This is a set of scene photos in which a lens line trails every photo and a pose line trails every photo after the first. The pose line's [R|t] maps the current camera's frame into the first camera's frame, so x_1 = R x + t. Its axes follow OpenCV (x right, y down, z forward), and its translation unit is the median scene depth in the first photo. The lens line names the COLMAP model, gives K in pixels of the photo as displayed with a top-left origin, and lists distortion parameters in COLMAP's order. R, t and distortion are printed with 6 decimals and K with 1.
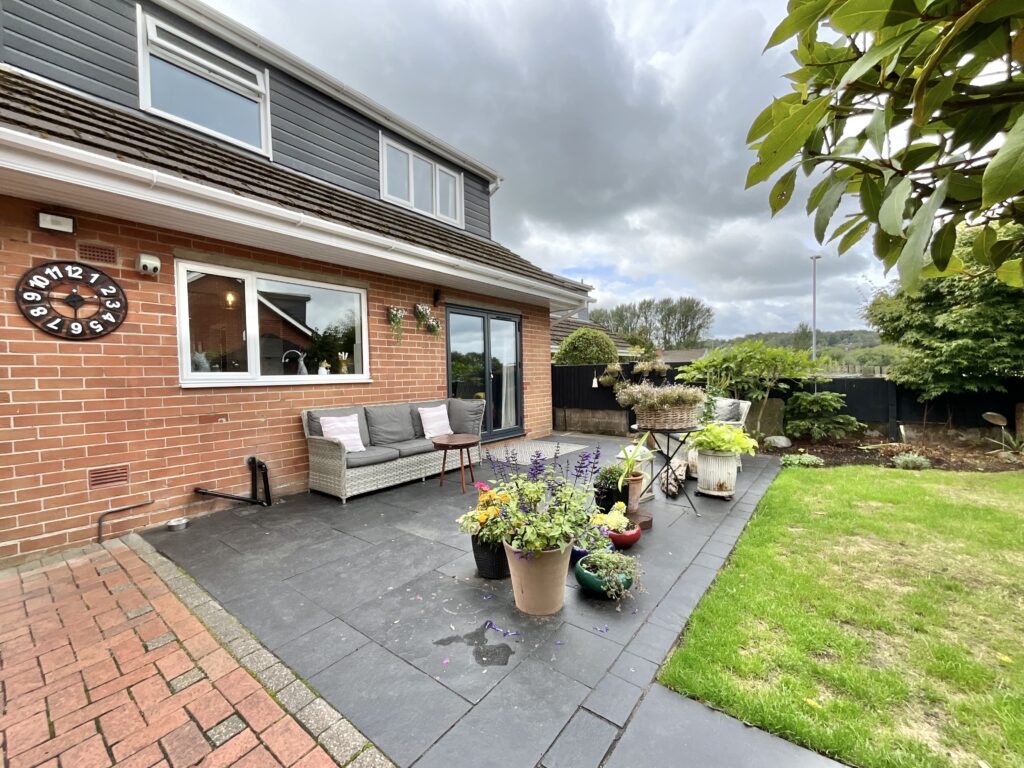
lens RADIAL K [[415.7, 0, 515.2], [0, 415.7, 386.0], [0, 0, 1]] dist [0.000989, -0.001500]
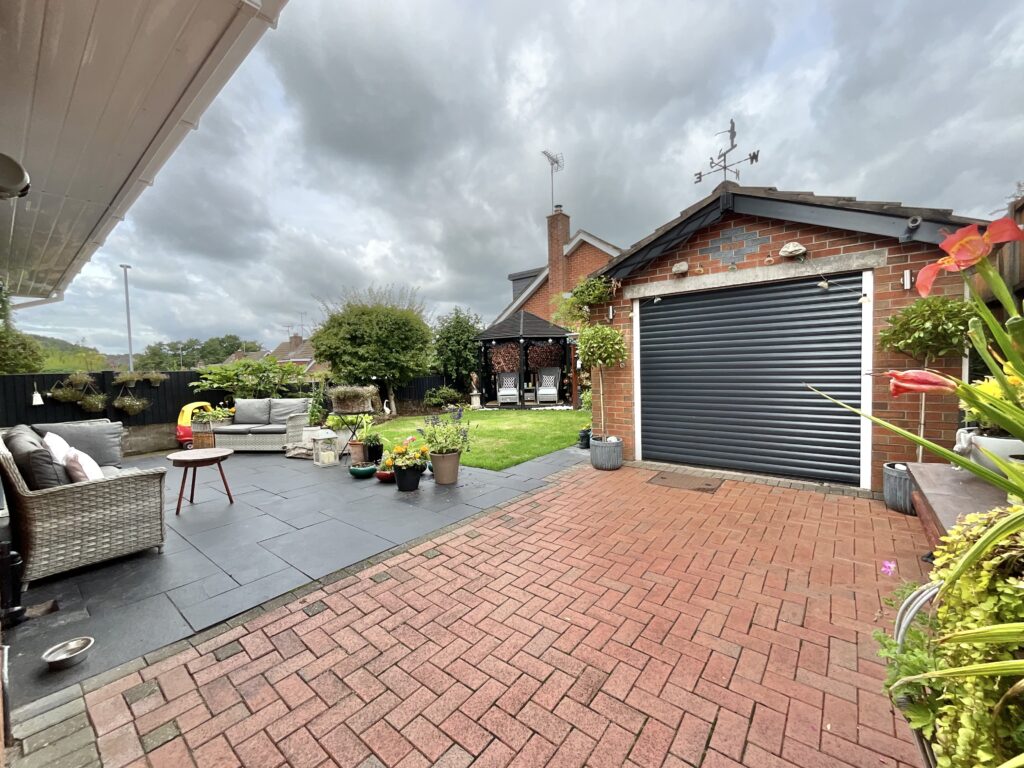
lens RADIAL K [[415.7, 0, 513.6], [0, 415.7, 385.7], [0, 0, 1]] dist [0.000989, -0.001500]
pose [[0.017639, -0.026859, 0.999484, -1.193300], [0.051607, 0.998331, 0.025917, -0.011325], [-0.998512, 0.051123, 0.018996, 0.325806]]
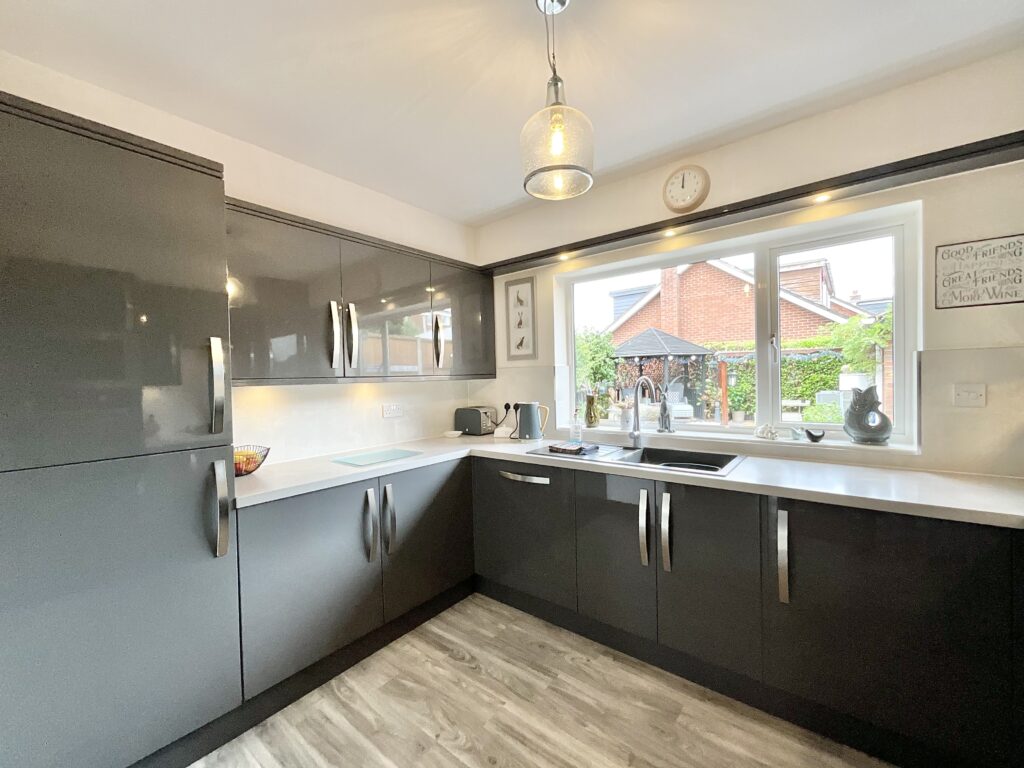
lens RADIAL K [[415.7, 0, 515.7], [0, 415.7, 385.5], [0, 0, 1]] dist [0.000989, -0.001500]
pose [[0.009100, 0.002187, 0.999956, -1.263834], [0.046067, 0.998935, -0.002604, -0.095750], [-0.998897, 0.046089, 0.008989, 1.422784]]
